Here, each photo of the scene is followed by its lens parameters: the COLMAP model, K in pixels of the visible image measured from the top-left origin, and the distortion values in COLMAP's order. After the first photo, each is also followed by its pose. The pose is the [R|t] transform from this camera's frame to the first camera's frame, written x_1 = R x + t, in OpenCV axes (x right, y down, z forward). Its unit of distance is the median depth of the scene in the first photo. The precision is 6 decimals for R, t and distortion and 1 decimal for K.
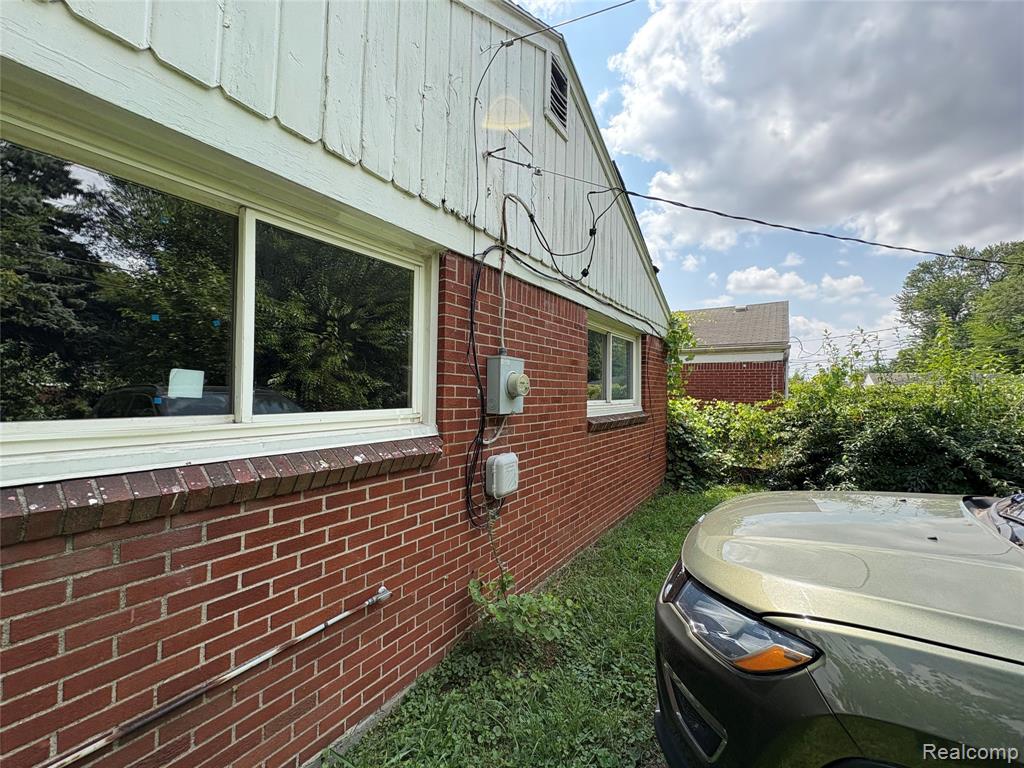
lens RADIAL K [[408.1, 0, 513.3], [0, 408.1, 382.5], [0, 0, 1]] dist [-0.002179, 0.000294]
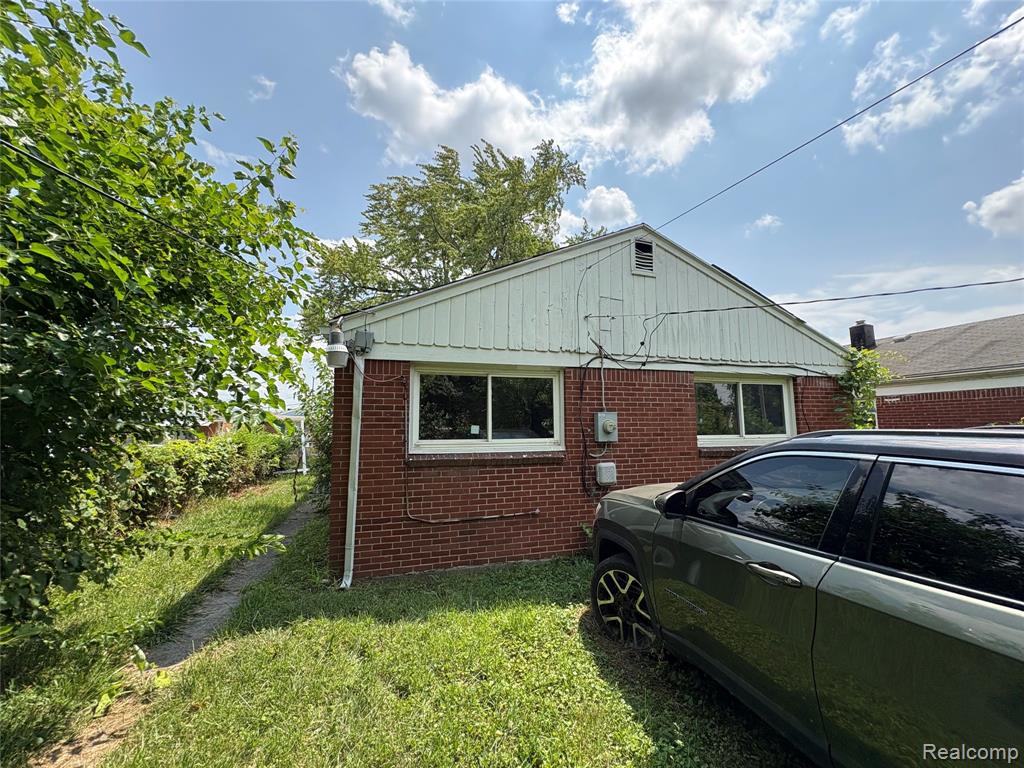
lens RADIAL K [[408.1, 0, 513.0], [0, 408.1, 383.0], [0, 0, 1]] dist [-0.002179, 0.000294]
pose [[0.776787, -0.087274, -0.623687, 0.893927], [0.028628, 0.994221, -0.103468, -0.012452], [0.629113, 0.062518, 0.774796, -0.815588]]
